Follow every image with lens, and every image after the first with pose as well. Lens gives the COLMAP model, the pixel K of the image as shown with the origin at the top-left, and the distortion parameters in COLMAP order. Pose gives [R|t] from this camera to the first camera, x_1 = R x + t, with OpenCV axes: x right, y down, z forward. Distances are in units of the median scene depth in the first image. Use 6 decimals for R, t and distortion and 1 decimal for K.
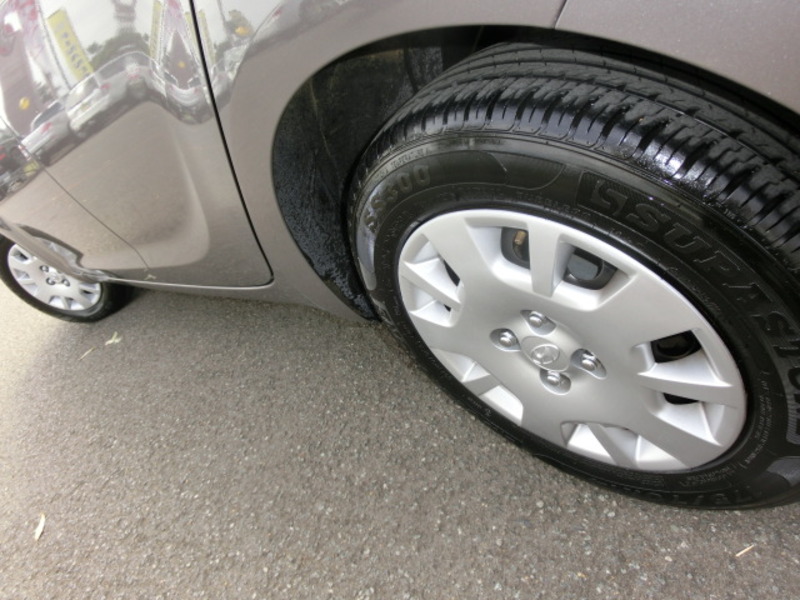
lens RADIAL K [[591.0, 0, 400.0], [0, 591.0, 300.0], [0, 0, 1]] dist [-0.003106, -0.002210]
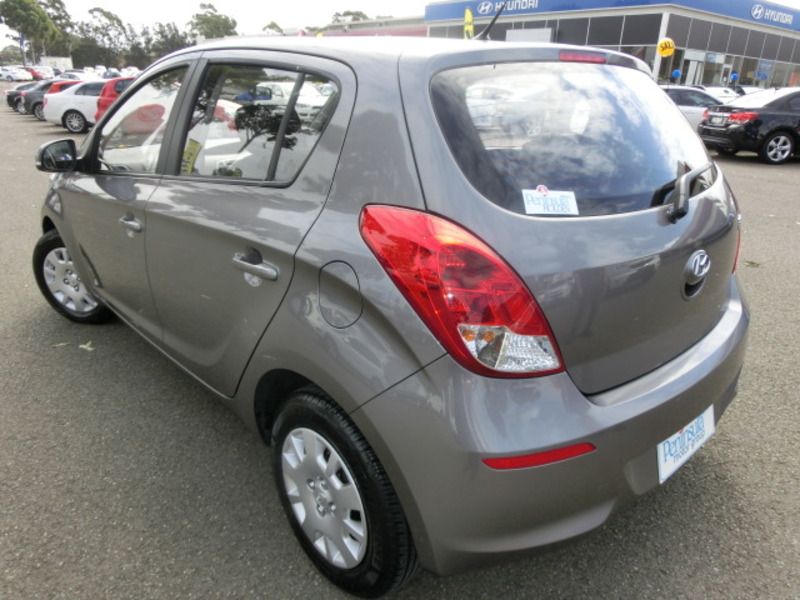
lens RADIAL K [[591.0, 0, 400.0], [0, 591.0, 300.0], [0, 0, 1]] dist [-0.003106, -0.002210]
pose [[0.862133, 0.503376, 0.057797, -0.019793], [-0.479064, 0.846965, -0.230539, -0.135305], [-0.165000, 0.171067, 0.971345, -1.093354]]
